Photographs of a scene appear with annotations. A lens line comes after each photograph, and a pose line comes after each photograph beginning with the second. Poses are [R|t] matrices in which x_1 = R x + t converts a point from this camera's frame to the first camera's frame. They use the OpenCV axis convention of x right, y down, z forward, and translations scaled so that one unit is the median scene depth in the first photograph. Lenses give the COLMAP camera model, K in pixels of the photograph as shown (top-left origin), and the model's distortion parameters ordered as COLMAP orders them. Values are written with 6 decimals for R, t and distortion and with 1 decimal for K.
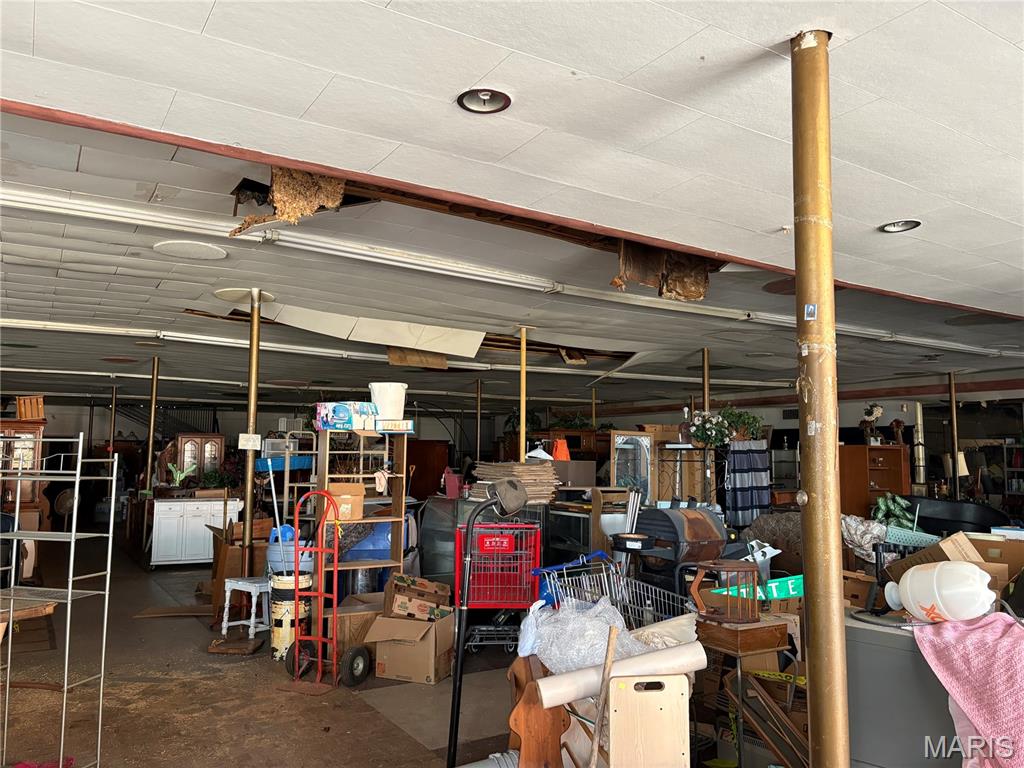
lens RADIAL K [[762.2, 0, 514.2], [0, 762.2, 388.5], [0, 0, 1]] dist [0.077295, -0.098715]
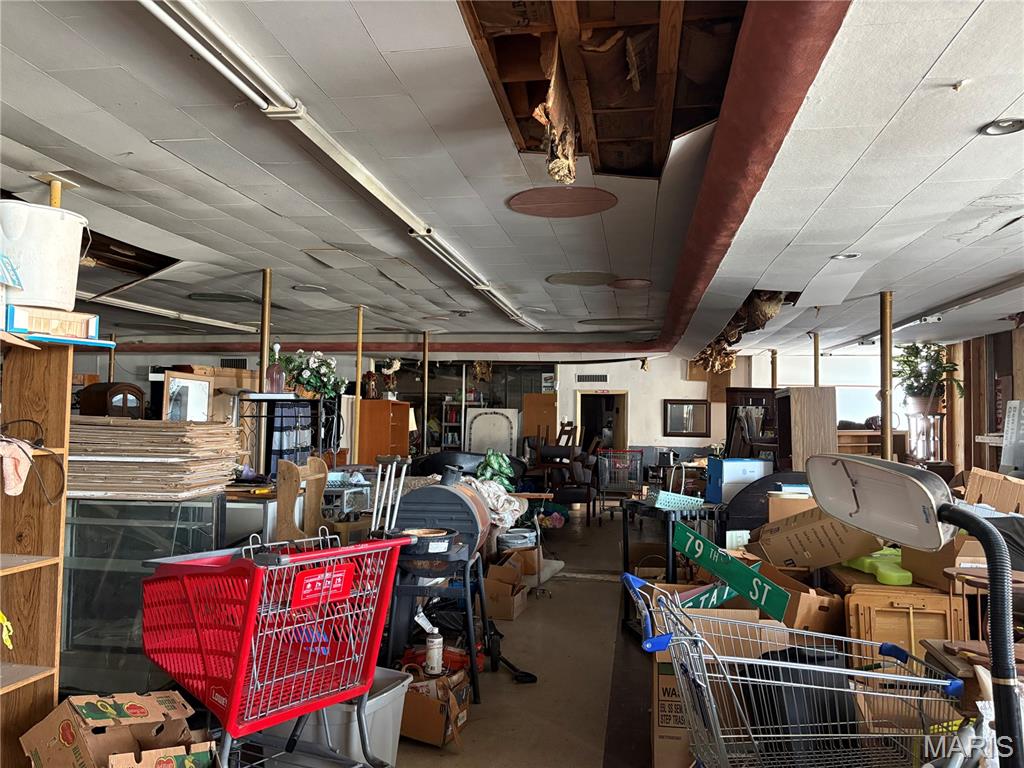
lens RADIAL K [[762.2, 0, 514.2], [0, 762.2, 388.5], [0, 0, 1]] dist [0.077295, -0.098715]
pose [[0.657205, 0.031355, 0.753059, -0.191781], [-0.073833, 0.997007, 0.022923, 0.035496], [-0.750087, -0.070666, 0.657553, 0.361716]]
